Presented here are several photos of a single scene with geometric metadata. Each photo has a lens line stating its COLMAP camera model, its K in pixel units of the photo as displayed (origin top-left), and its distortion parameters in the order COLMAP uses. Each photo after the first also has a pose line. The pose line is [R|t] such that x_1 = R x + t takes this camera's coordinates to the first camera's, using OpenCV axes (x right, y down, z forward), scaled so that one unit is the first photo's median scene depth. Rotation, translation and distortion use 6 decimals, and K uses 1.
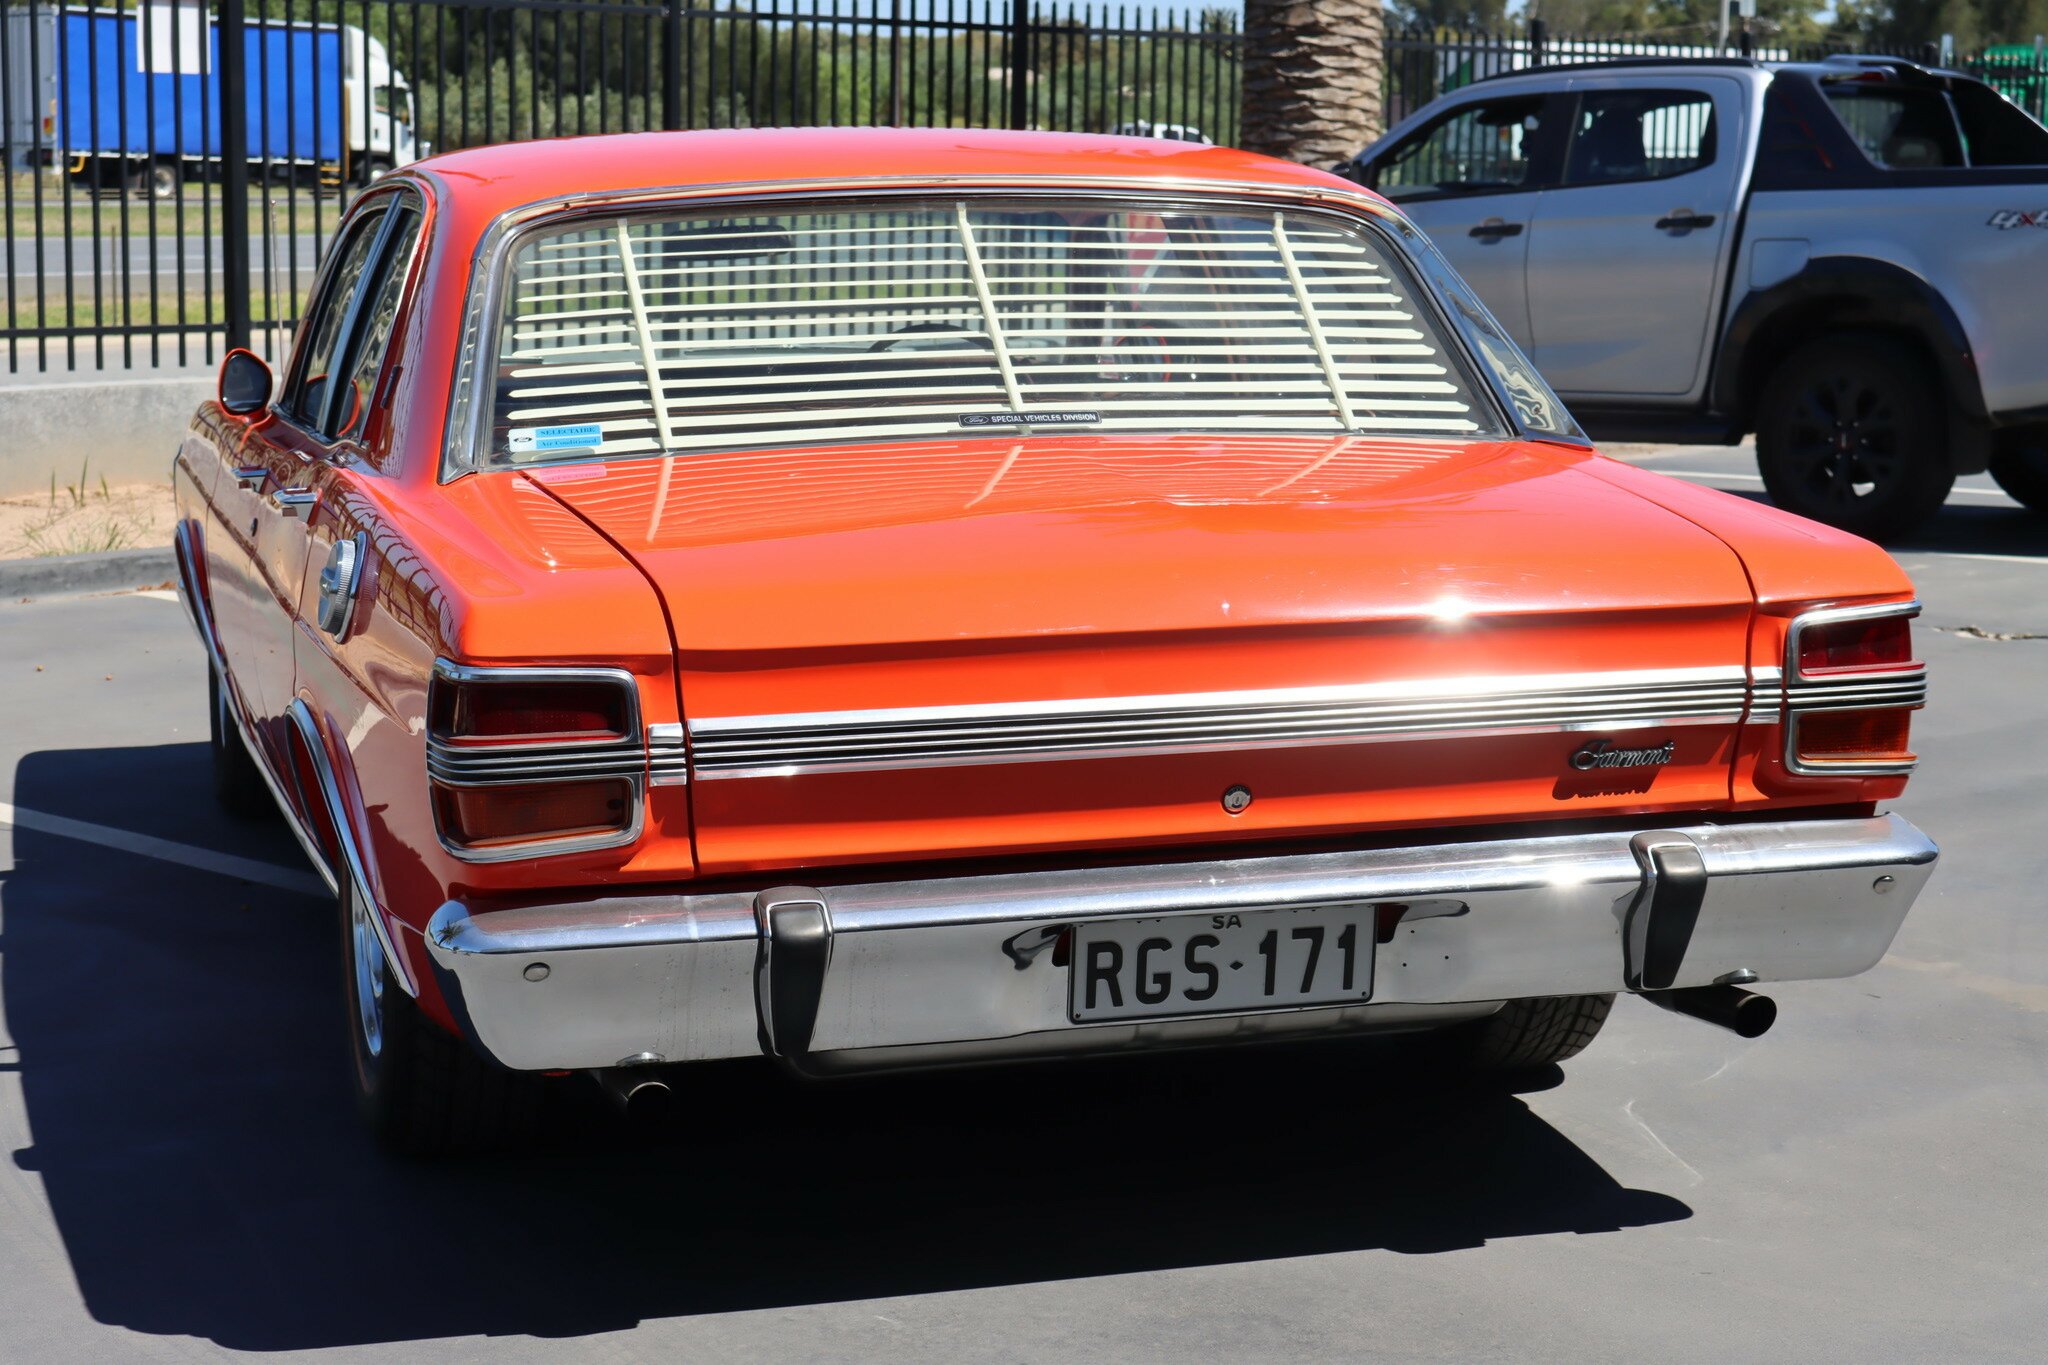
lens RADIAL K [[3597.0, 0, 1024.0], [0, 3597.0, 682.5], [0, 0, 1]] dist [-0.024191, -0.216030]
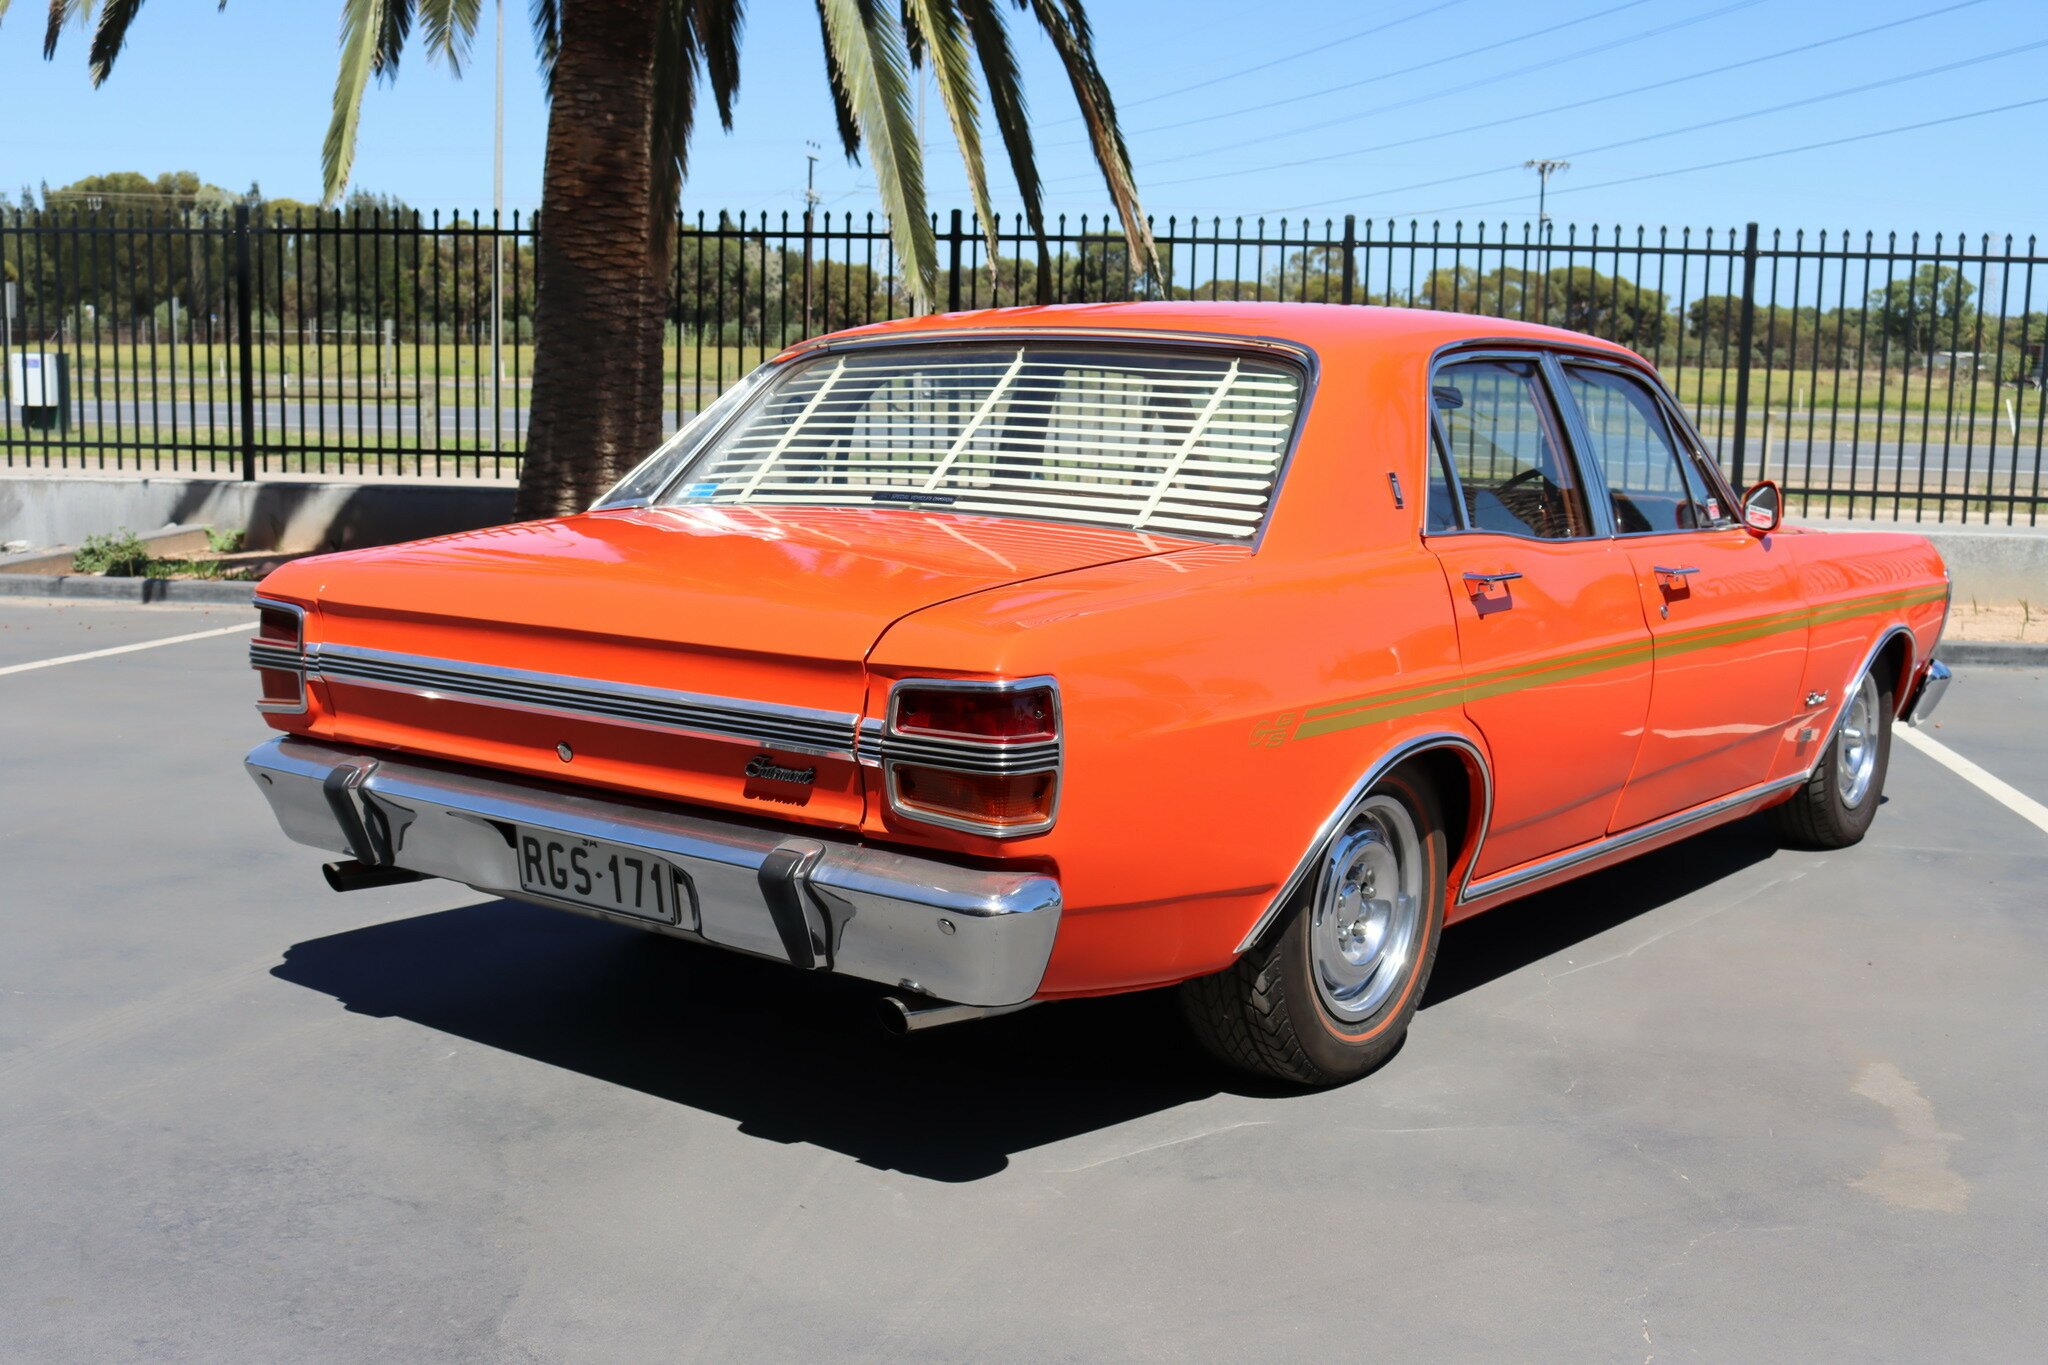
lens RADIAL K [[2213.6, 0, 1024.0], [0, 2213.6, 682.5], [0, 0, 1]] dist [-0.112607, 0.119109]
pose [[0.586309, 0.121023, -0.800996, 0.817958], [-0.134282, 0.989618, 0.051231, -0.059931], [0.798881, 0.077522, 0.596473, 0.610337]]
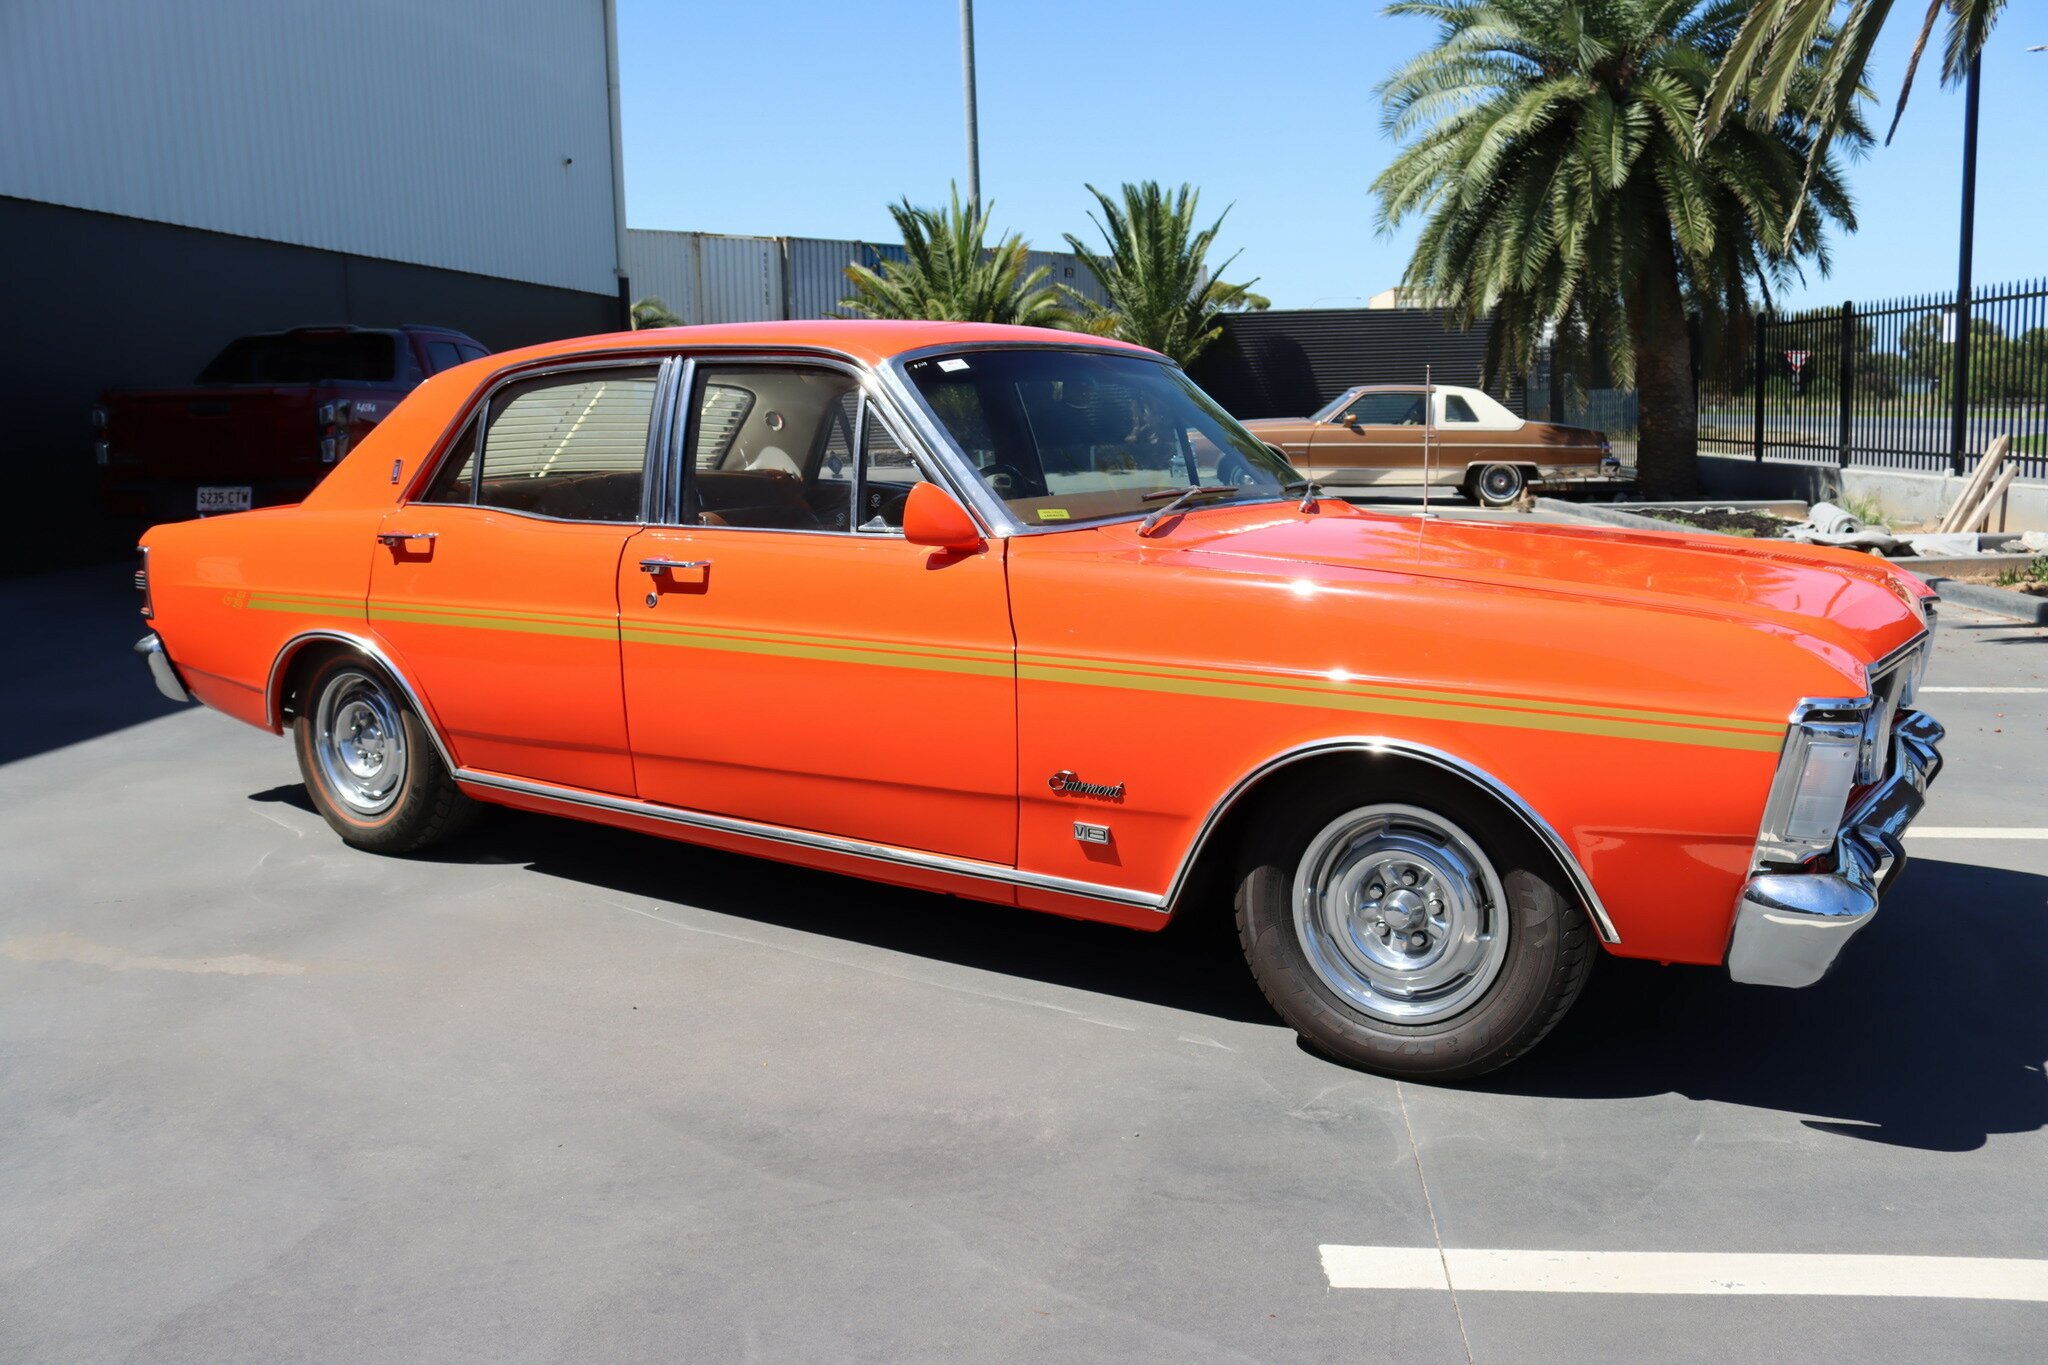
lens RADIAL K [[1689.8, 0, 1024.0], [0, 1689.8, 682.5], [0, 0, 1]] dist [-0.159230, 0.139685]
pose [[-0.757362, 0.114945, -0.642799, 0.536284], [-0.077119, 0.961751, 0.262844, -0.285765], [0.648426, 0.248640, -0.719529, 2.295136]]
